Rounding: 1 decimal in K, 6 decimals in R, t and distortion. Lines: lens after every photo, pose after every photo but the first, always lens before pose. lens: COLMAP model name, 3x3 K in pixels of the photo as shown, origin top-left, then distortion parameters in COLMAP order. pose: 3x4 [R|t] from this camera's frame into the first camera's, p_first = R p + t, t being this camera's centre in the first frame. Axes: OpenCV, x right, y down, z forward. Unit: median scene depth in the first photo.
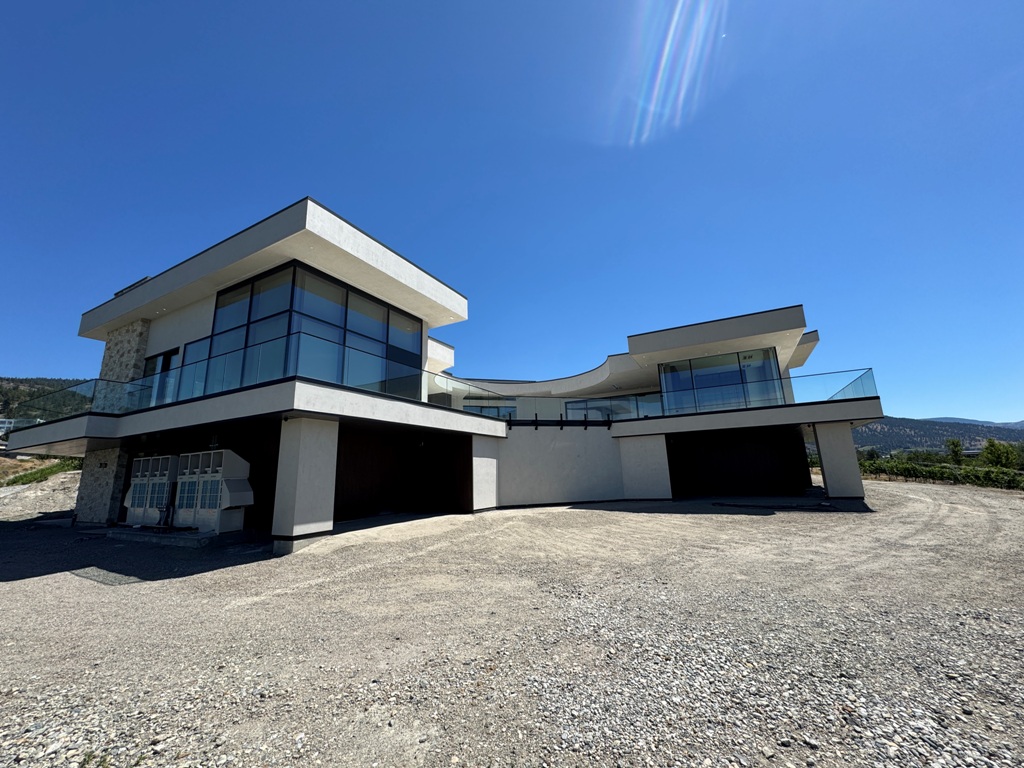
lens RADIAL K [[409.3, 0, 512.8], [0, 409.3, 381.7], [0, 0, 1]] dist [-0.002247, 0.000674]
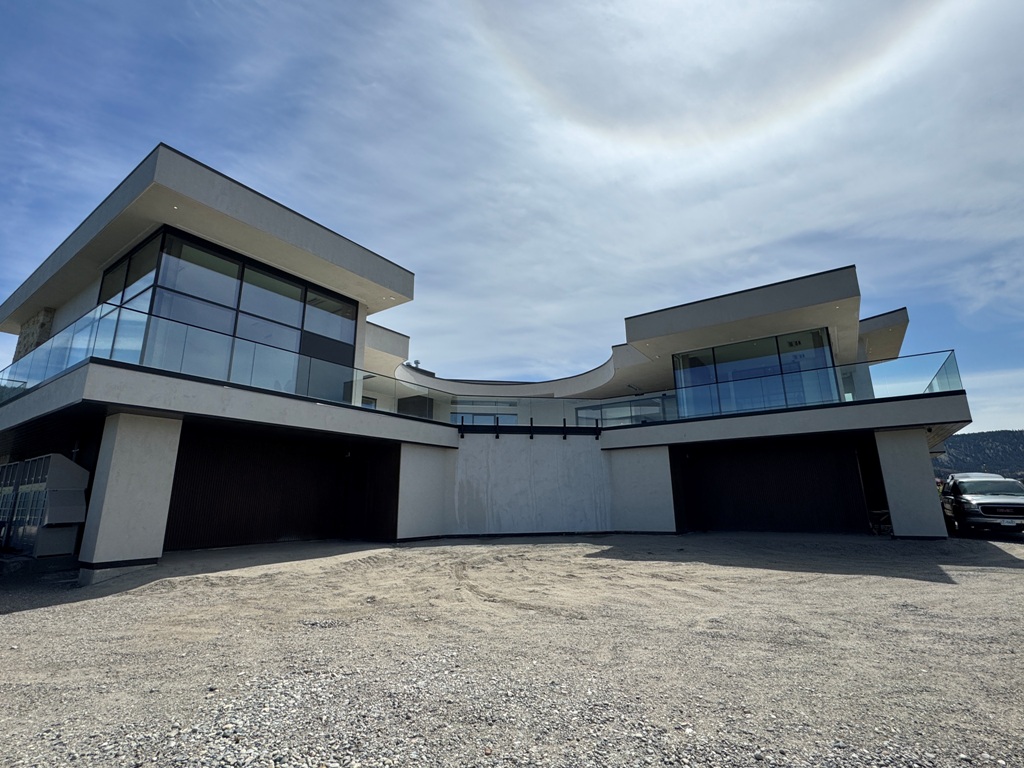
lens RADIAL K [[476.8, 0, 517.0], [0, 476.8, 378.6], [0, 0, 1]] dist [-0.000661, -0.000451]
pose [[0.993219, -0.007890, -0.115988, 0.208836], [0.004684, 0.999600, -0.027885, 0.030234], [0.116162, 0.027153, 0.992859, 0.100913]]
